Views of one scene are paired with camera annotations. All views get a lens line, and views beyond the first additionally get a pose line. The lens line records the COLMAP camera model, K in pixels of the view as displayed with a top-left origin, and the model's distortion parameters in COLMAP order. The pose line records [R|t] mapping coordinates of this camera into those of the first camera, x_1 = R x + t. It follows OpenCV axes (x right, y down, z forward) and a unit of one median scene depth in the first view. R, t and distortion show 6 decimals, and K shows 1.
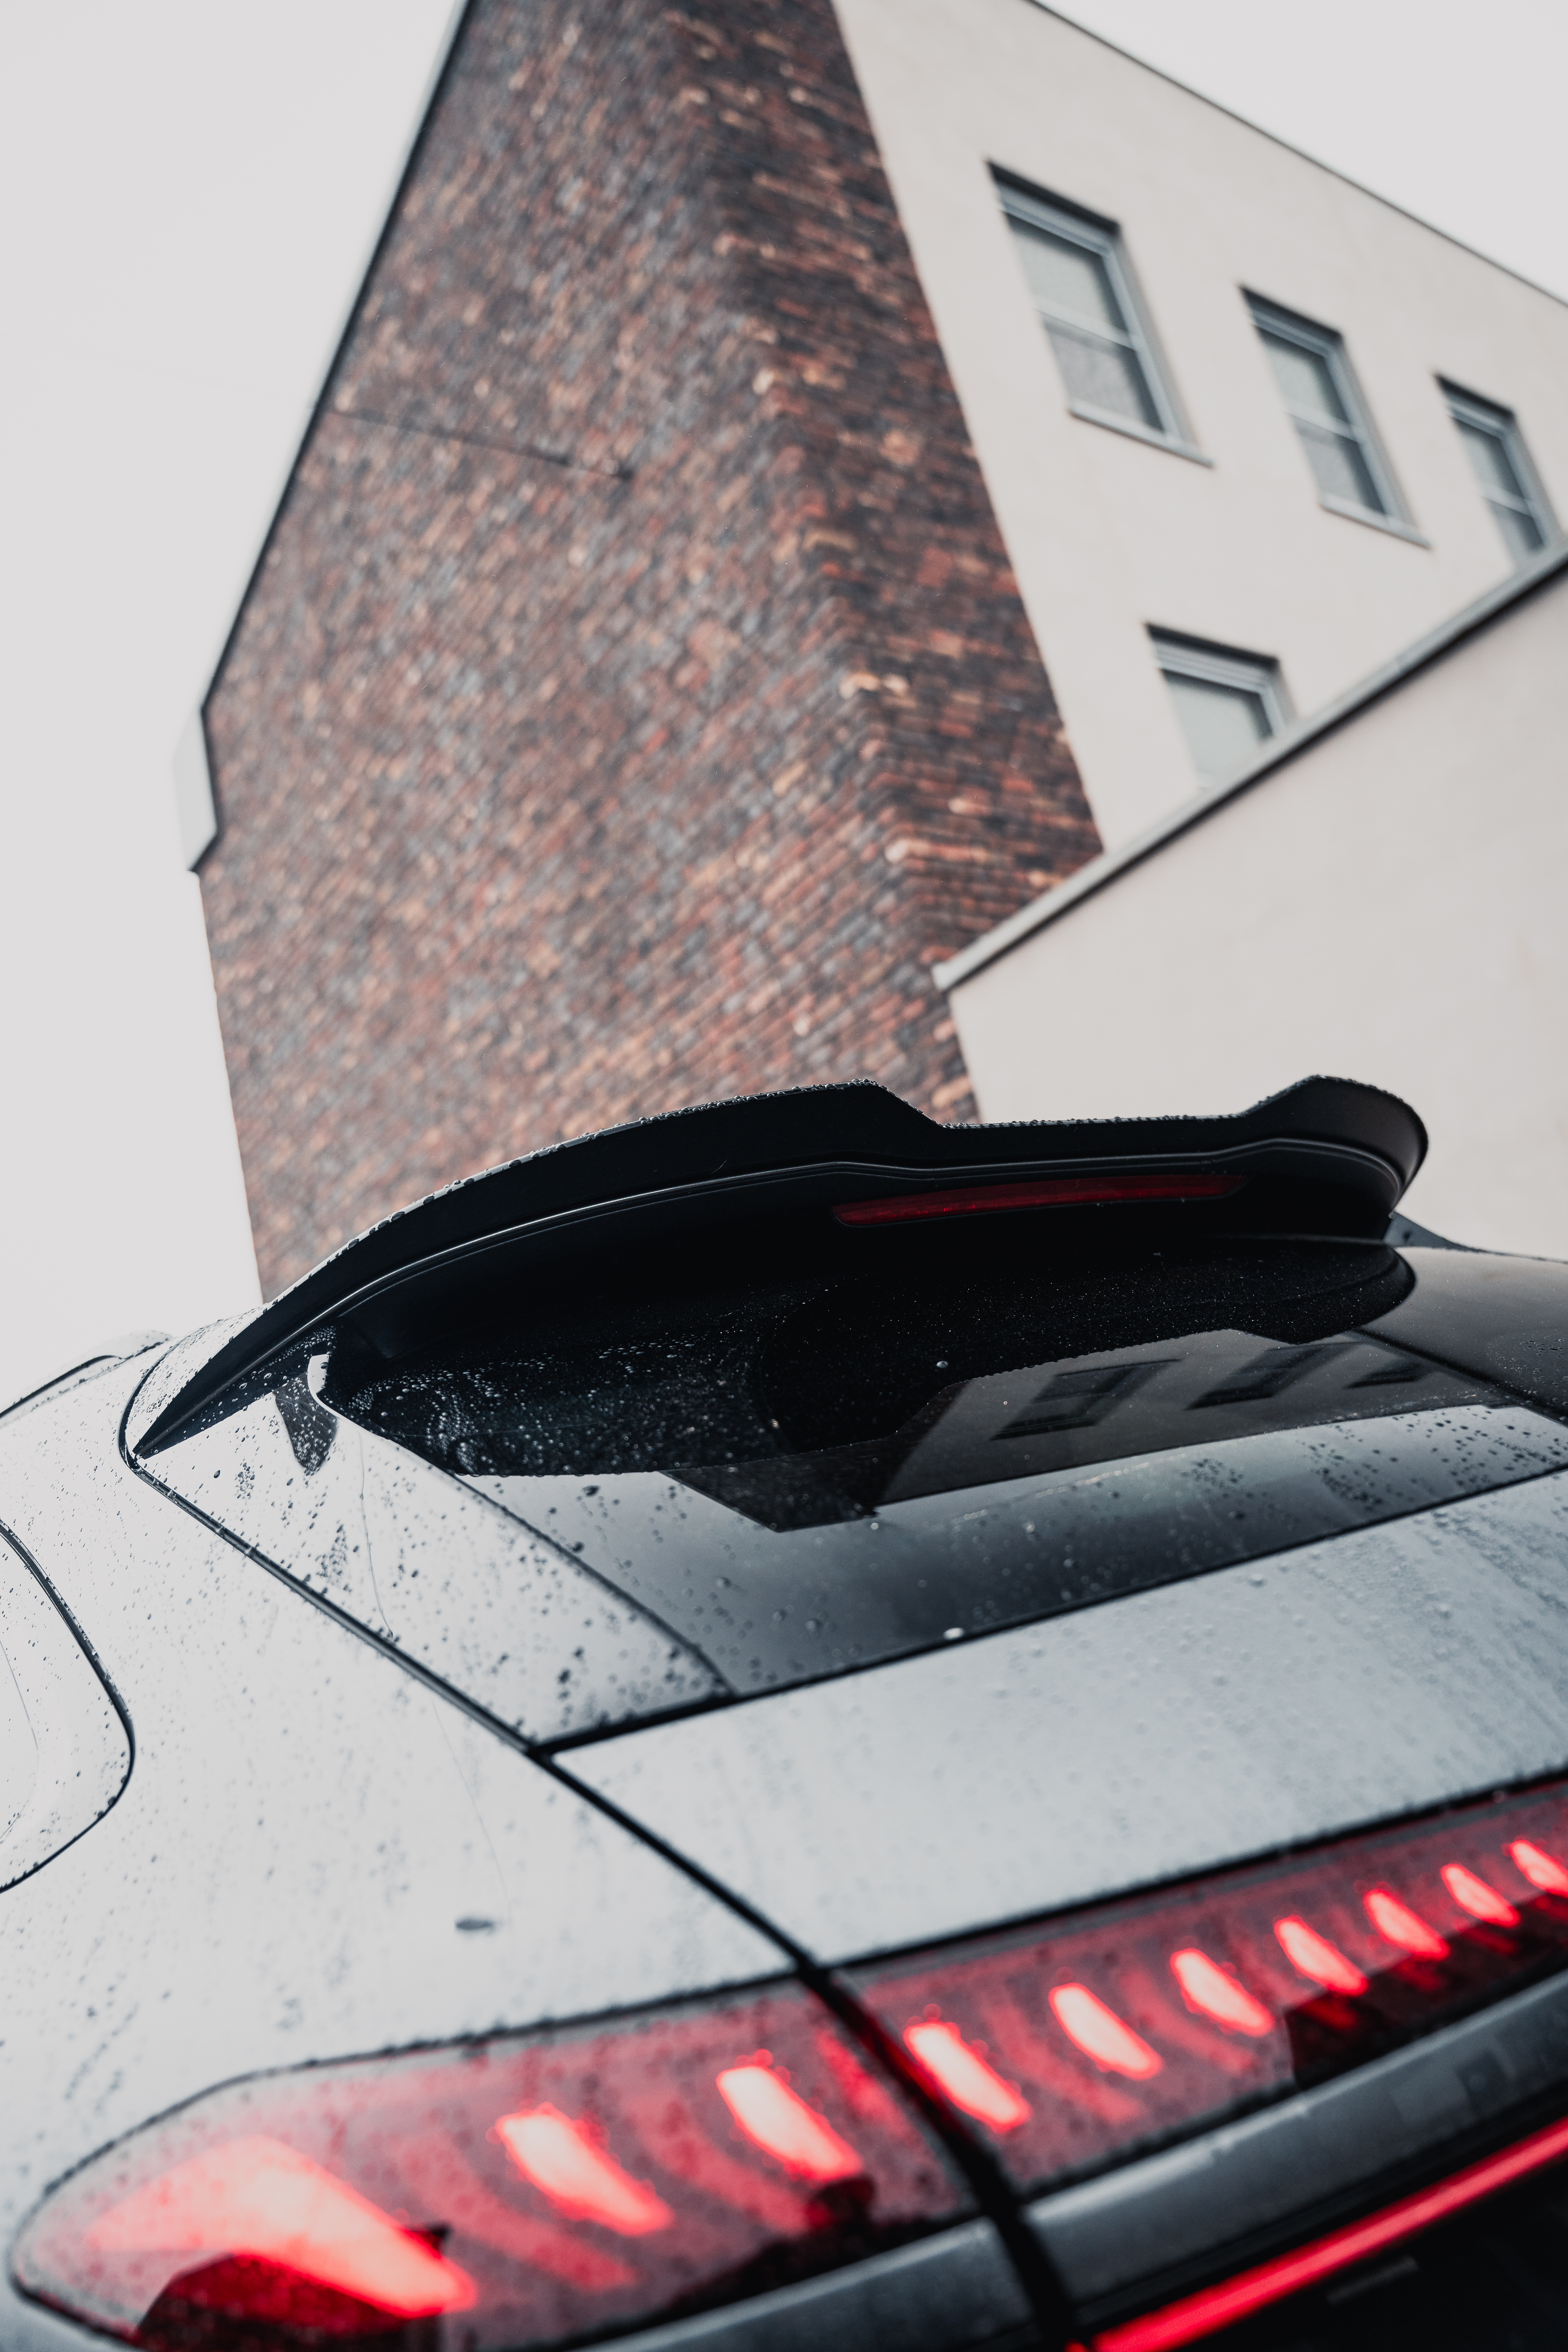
lens RADIAL K [[1840.8, 0, 784.0], [0, 1840.8, 1176.0], [0, 0, 1]] dist [-0.064480, -0.000171]
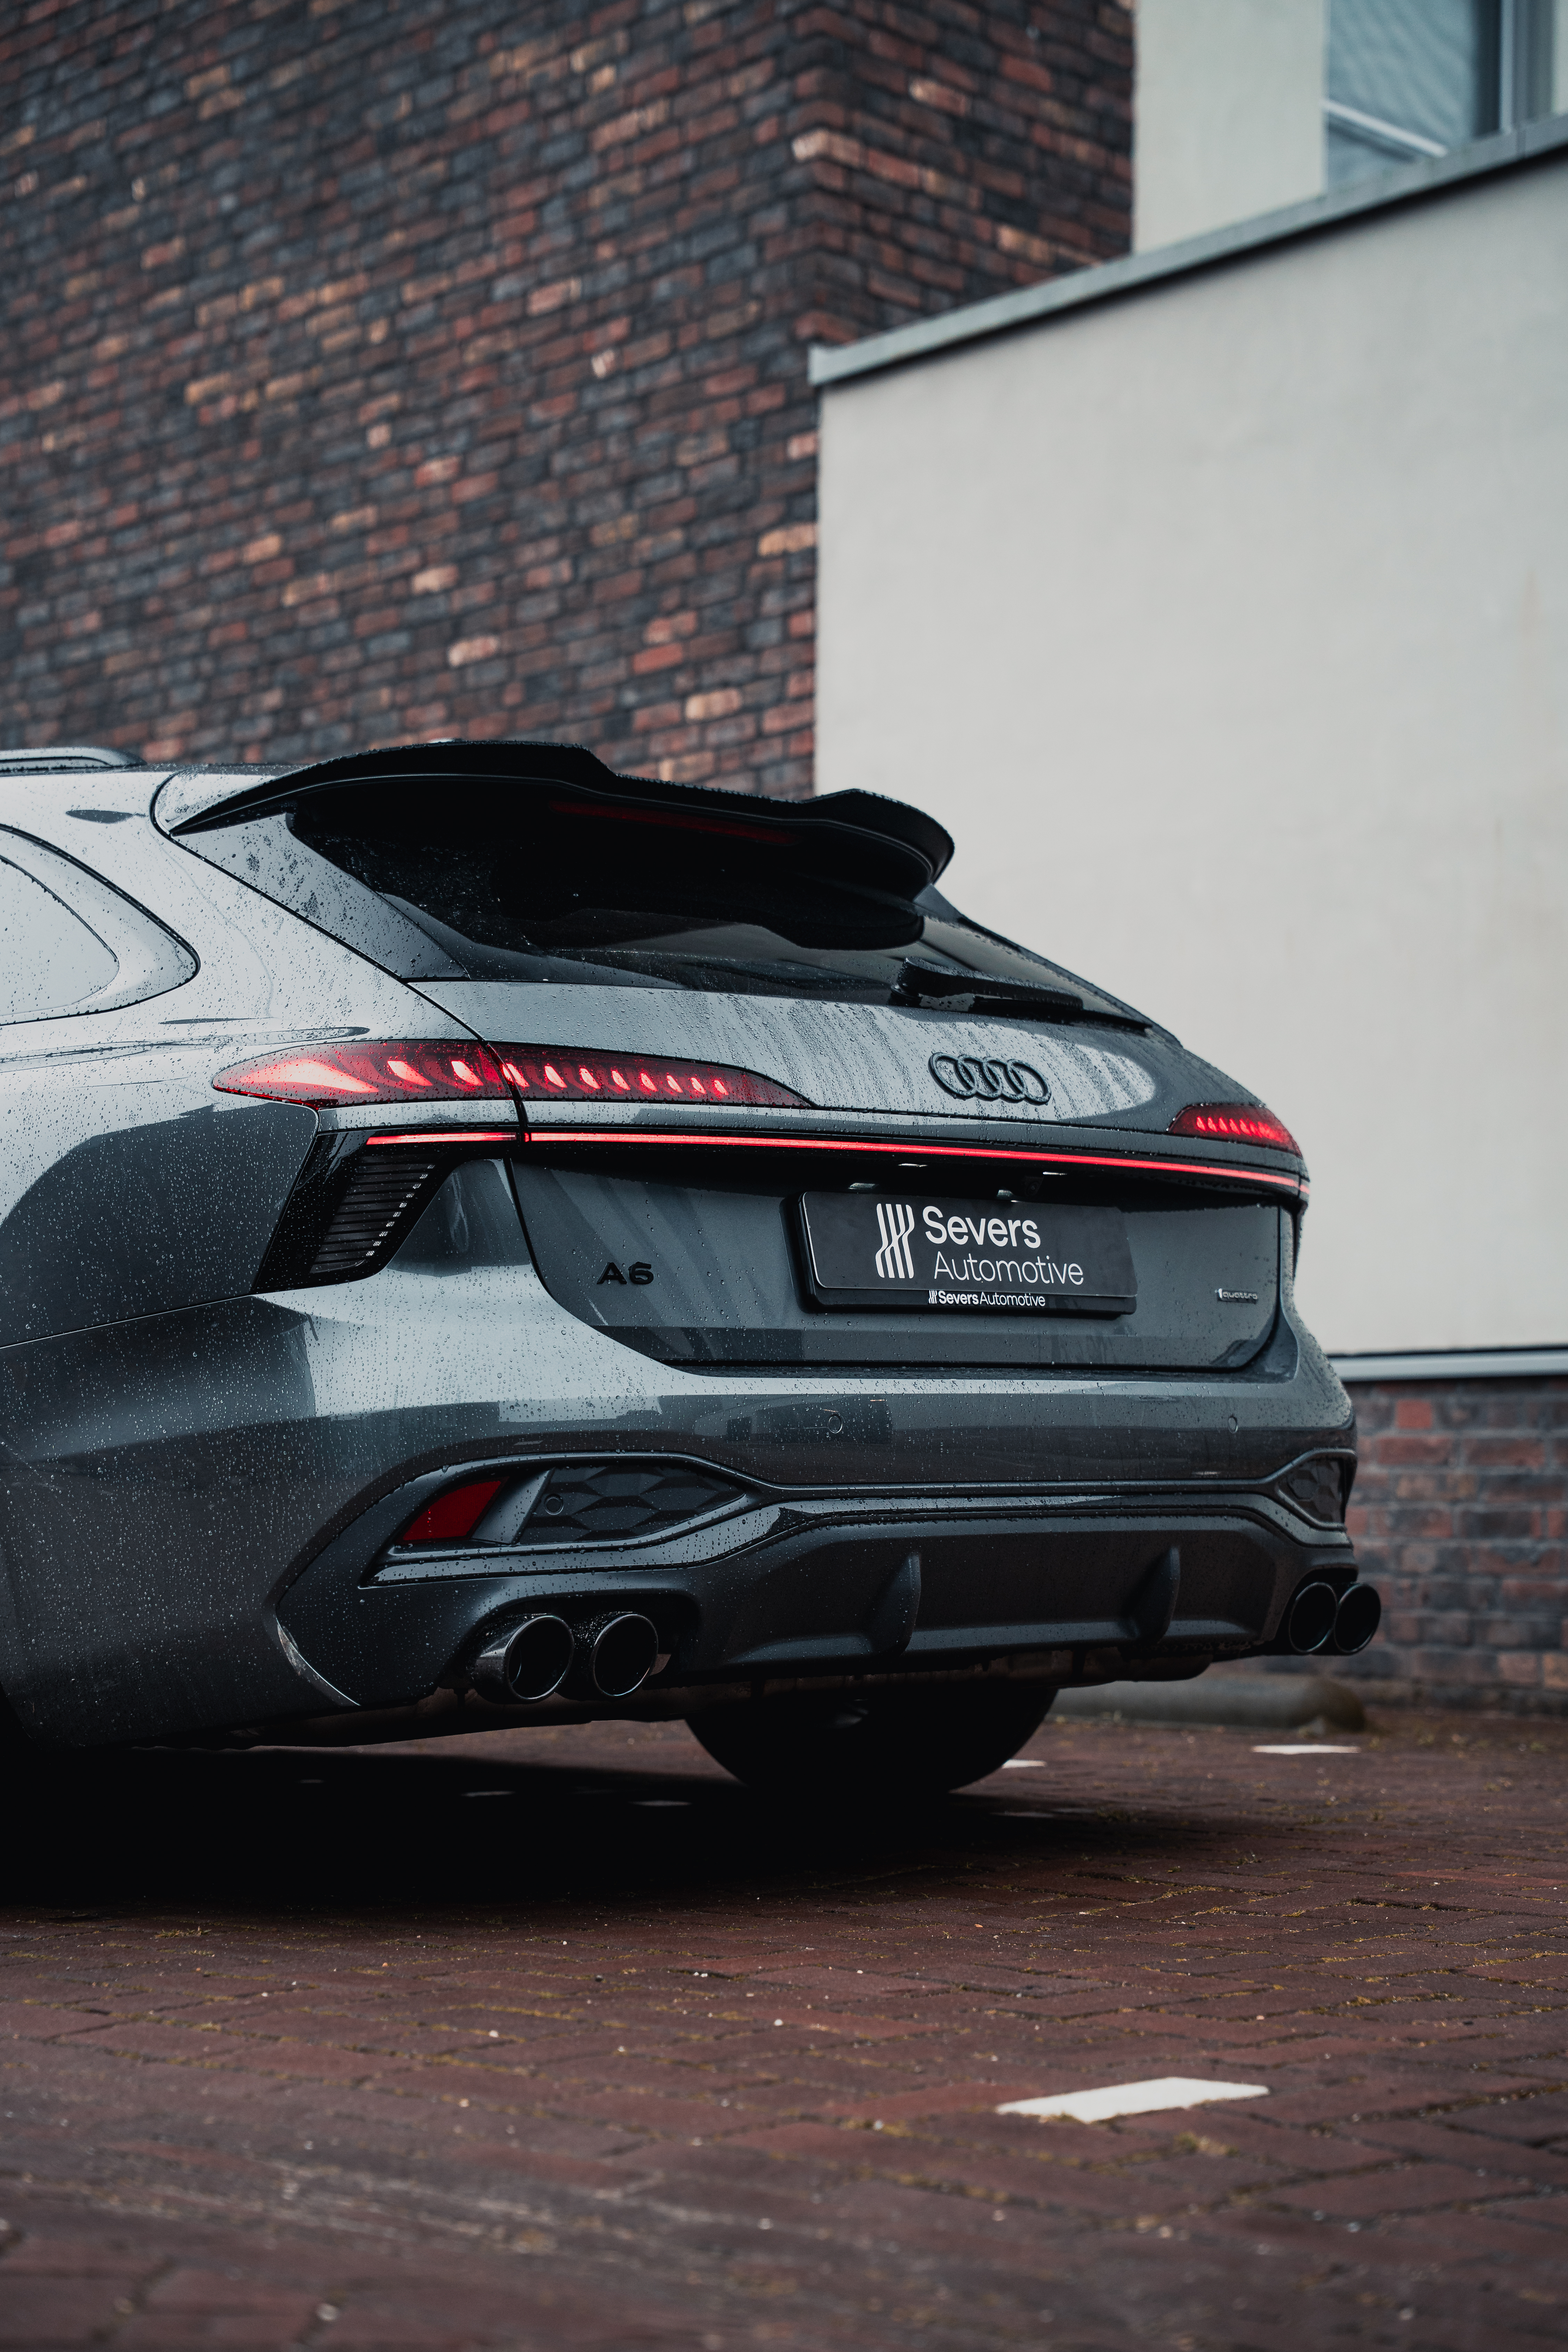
lens RADIAL K [[4139.3, 0, 784.0], [0, 4139.3, 1176.0], [0, 0, 1]] dist [0.448251, -0.051948]
pose [[0.961318, 0.253155, 0.108532, -0.017655], [-0.267789, 0.951226, 0.153158, -0.055335], [-0.064466, -0.176298, 0.982224, -0.539223]]
